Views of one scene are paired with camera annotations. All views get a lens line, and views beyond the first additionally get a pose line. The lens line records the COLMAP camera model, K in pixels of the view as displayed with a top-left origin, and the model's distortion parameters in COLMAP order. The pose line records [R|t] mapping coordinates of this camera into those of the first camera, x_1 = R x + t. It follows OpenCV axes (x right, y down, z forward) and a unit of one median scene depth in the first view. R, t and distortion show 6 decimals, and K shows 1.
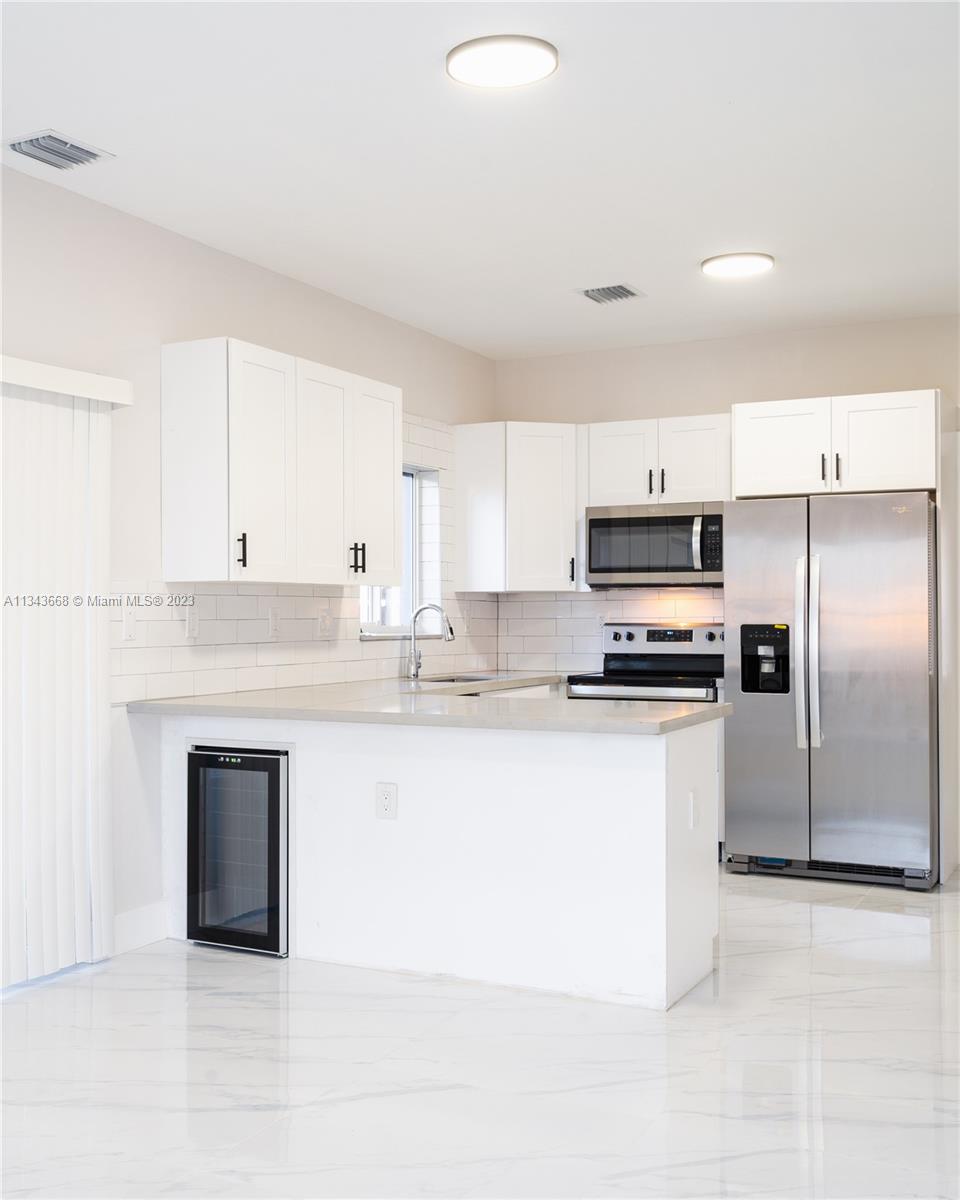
lens RADIAL K [[1312.2, 0, 480.0], [0, 1312.2, 600.0], [0, 0, 1]] dist [0.087523, 0.031291]
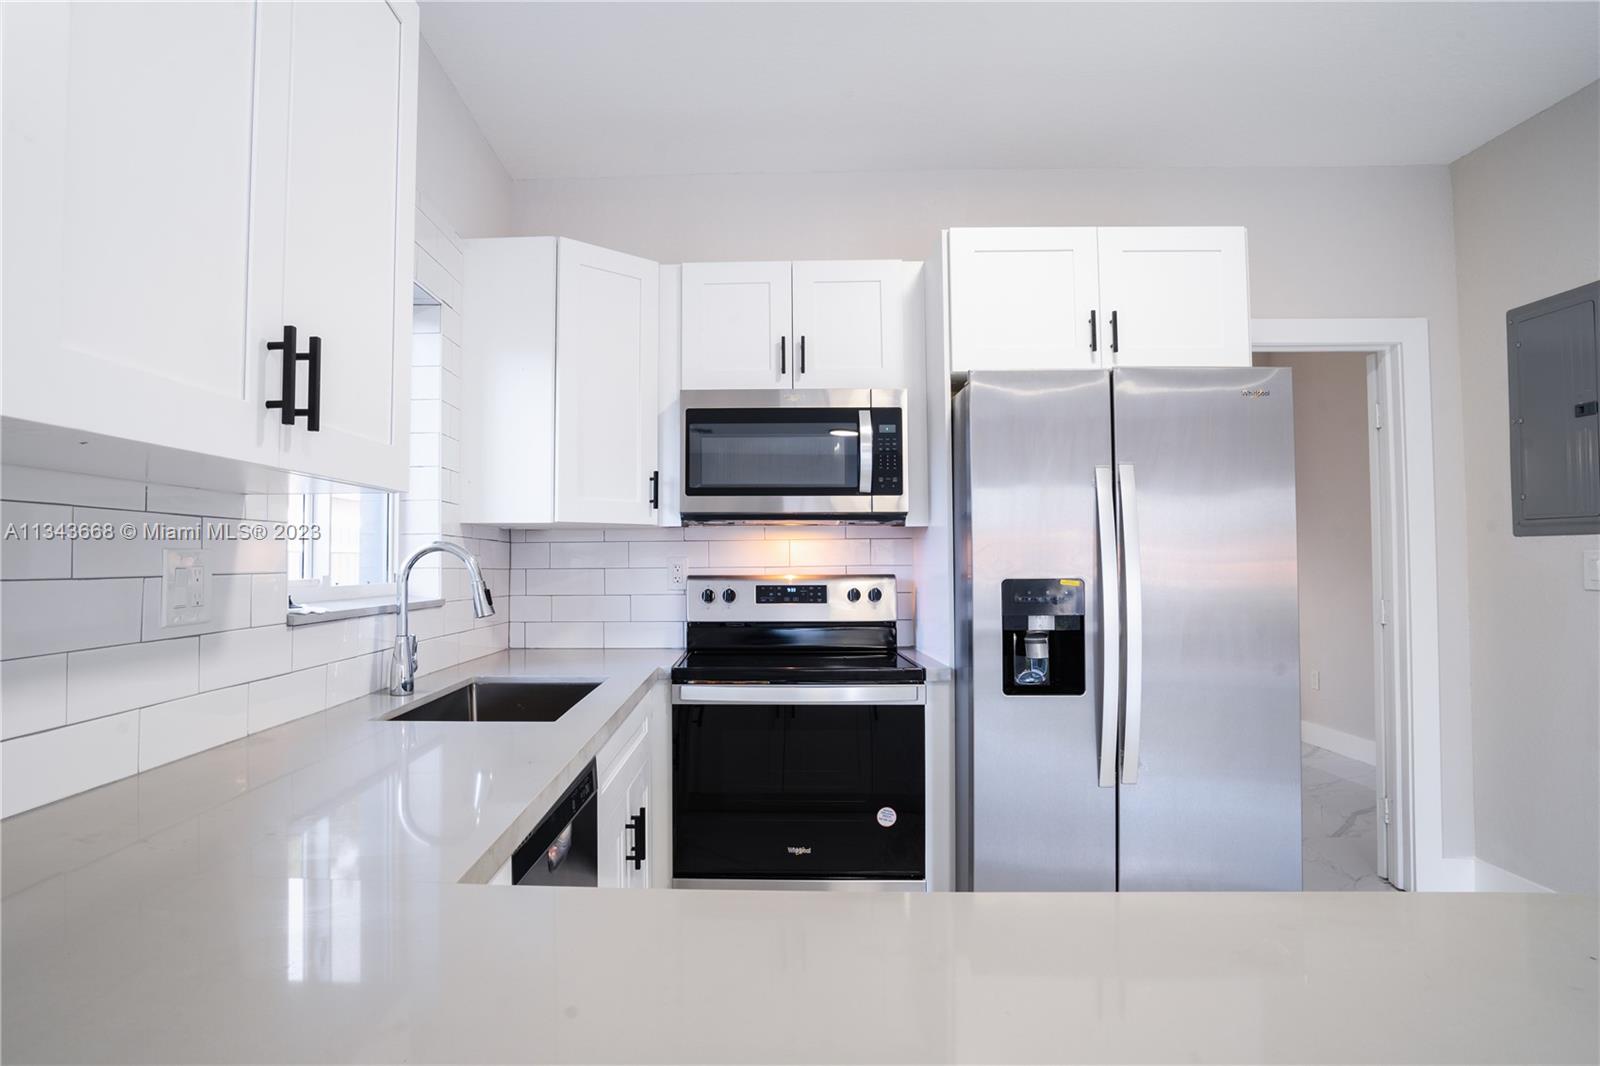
lens RADIAL K [[876.9, 0, 699.9], [0, 876.9, 525.3], [0, 0, 1]] dist [-0.054804, 0.000039]
pose [[0.931293, 0.015298, 0.363951, -0.062158], [-0.004268, 0.999508, -0.031089, 0.006460], [-0.364247, 0.027399, 0.930899, 0.620572]]
